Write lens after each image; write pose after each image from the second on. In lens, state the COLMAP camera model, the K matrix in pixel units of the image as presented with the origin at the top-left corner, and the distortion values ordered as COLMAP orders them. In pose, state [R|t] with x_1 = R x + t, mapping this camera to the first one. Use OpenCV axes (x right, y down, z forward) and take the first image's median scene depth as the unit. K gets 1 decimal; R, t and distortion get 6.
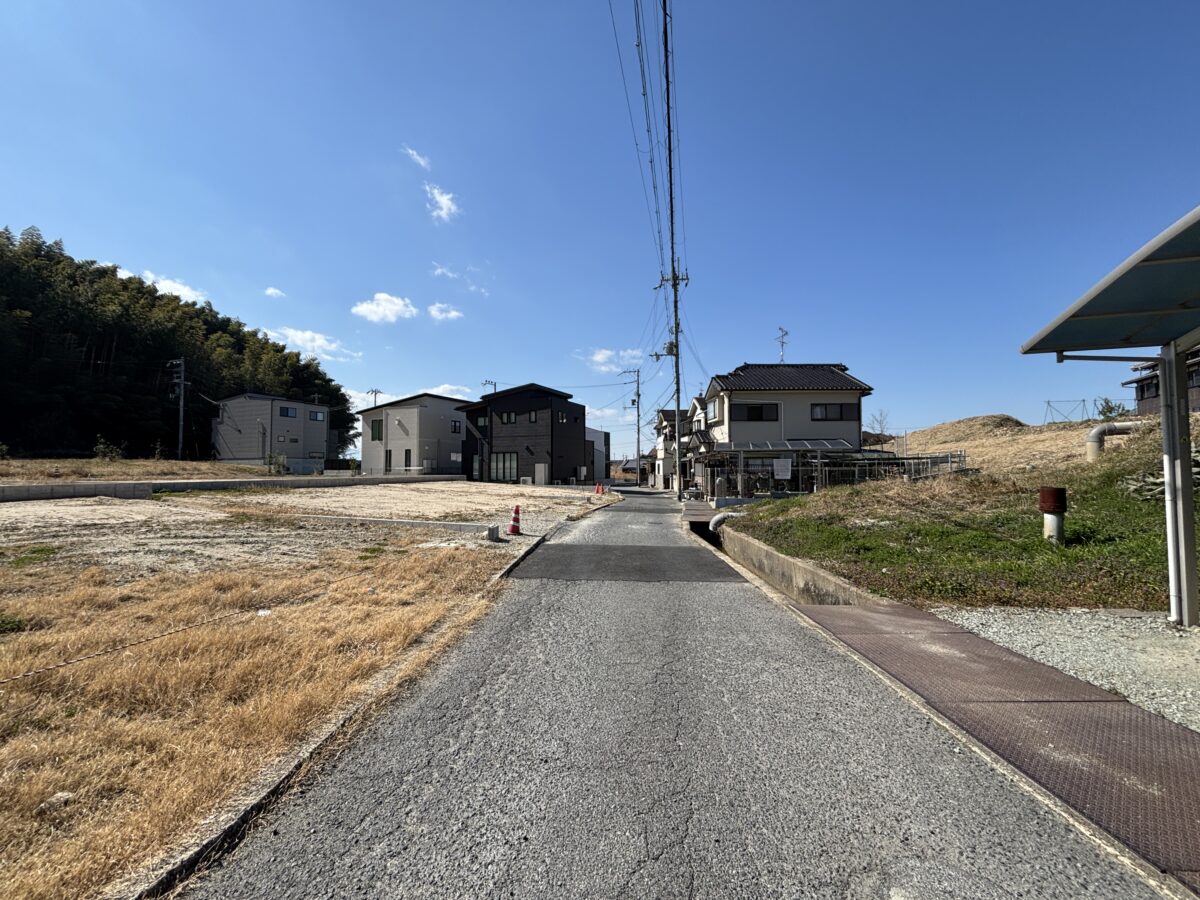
lens RADIAL K [[486.6, 0, 597.9], [0, 486.6, 443.0], [0, 0, 1]] dist [0.000352, 0.000152]
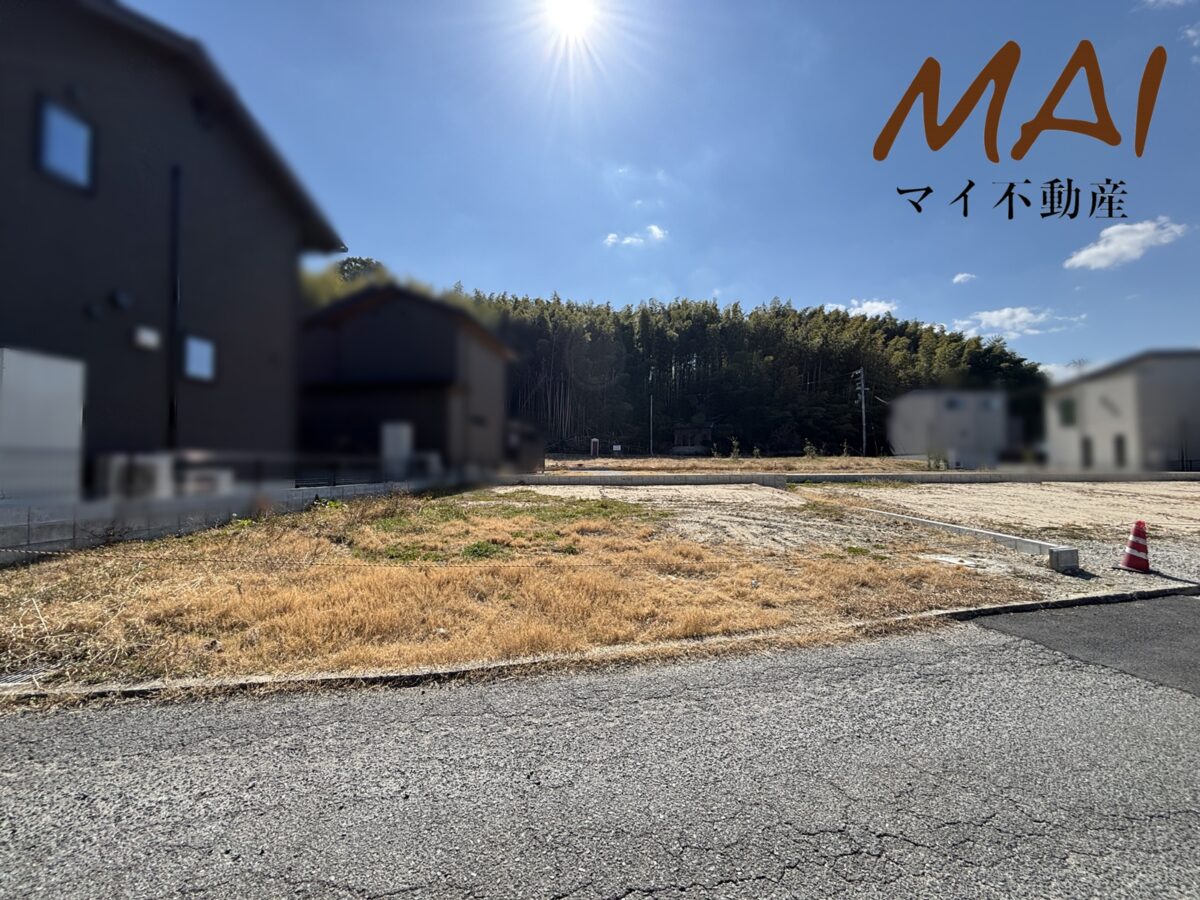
lens RADIAL K [[480.7, 0, 597.1], [0, 480.7, 461.2], [0, 0, 1]] dist [0.000110, 0.000408]
pose [[0.308428, -0.009621, -0.951199, 0.038208], [0.055056, 0.998453, 0.007753, 0.002775], [0.949653, -0.054760, 0.308480, 0.041254]]
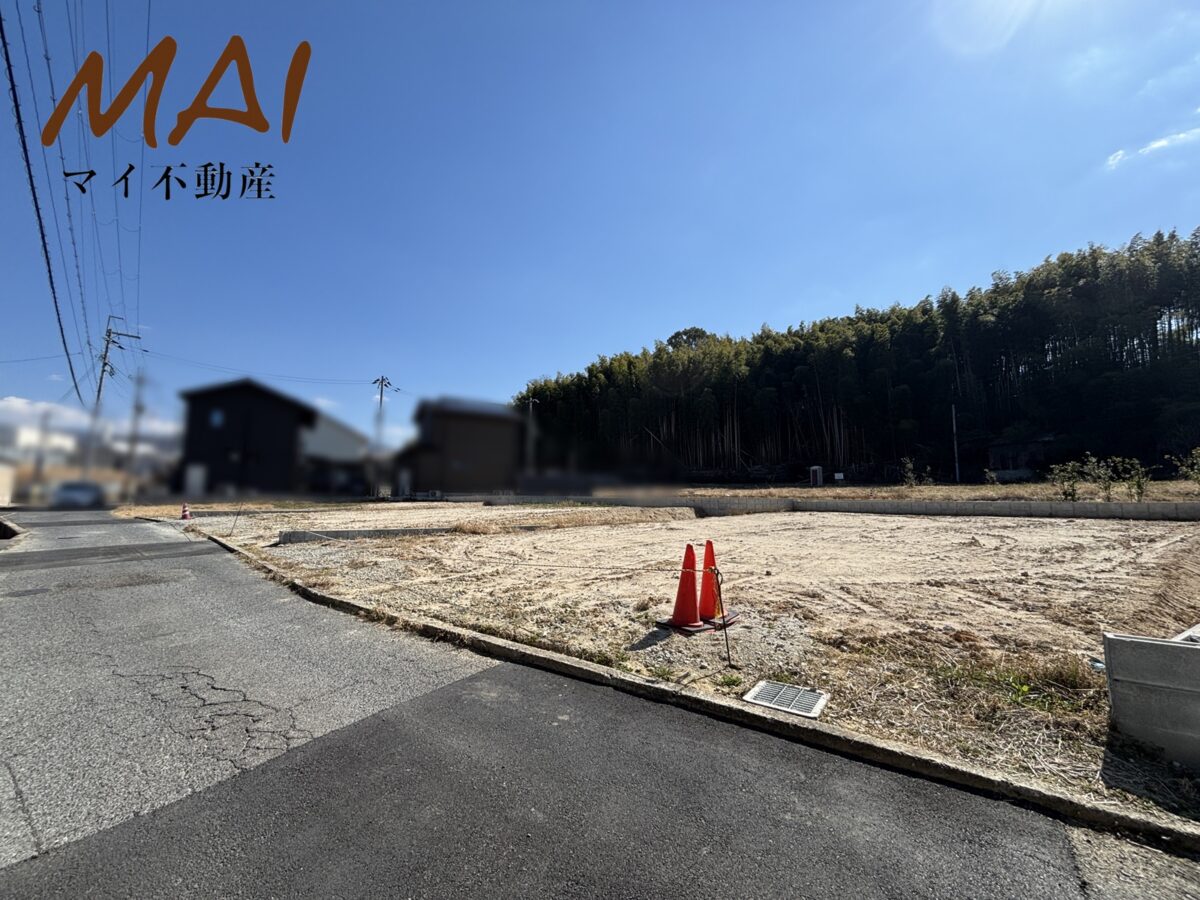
lens RADIAL K [[488.7, 0, 587.6], [0, 488.7, 458.8], [0, 0, 1]] dist [0.007250, 0.000536]
pose [[-0.590711, -0.066654, -0.804126, 0.120231], [0.038006, 0.993178, -0.110243, 0.042476], [0.805988, -0.095683, -0.584148, 0.643859]]
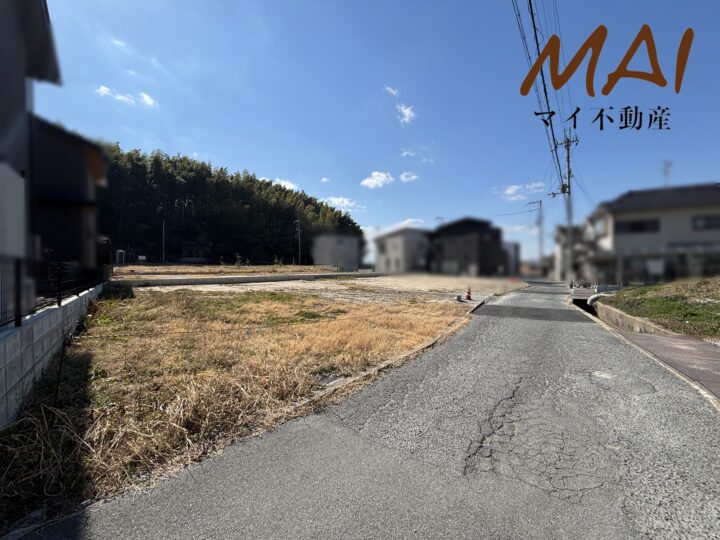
lens RADIAL K [[292.0, 0, 358.7], [0, 292.0, 265.8], [0, 0, 1]] dist [0.000352, 0.000152]
pose [[0.887936, -0.011120, -0.459833, -0.001991], [0.032414, 0.998735, 0.038439, -0.004803], [0.458824, -0.049037, 0.887173, -0.068939]]
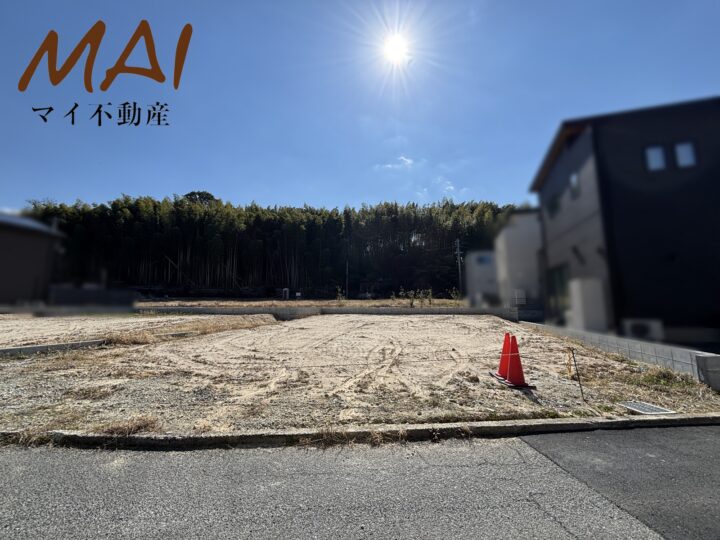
lens RADIAL K [[296.9, 0, 360.0], [0, 296.9, 270.0], [0, 0, 1]] dist [0.008517, 0.000111]
pose [[0.123770, -0.122948, -0.984665, 0.123275], [0.055621, 0.991594, -0.116822, 0.037184], [0.990751, -0.040309, 0.129568, 0.549958]]
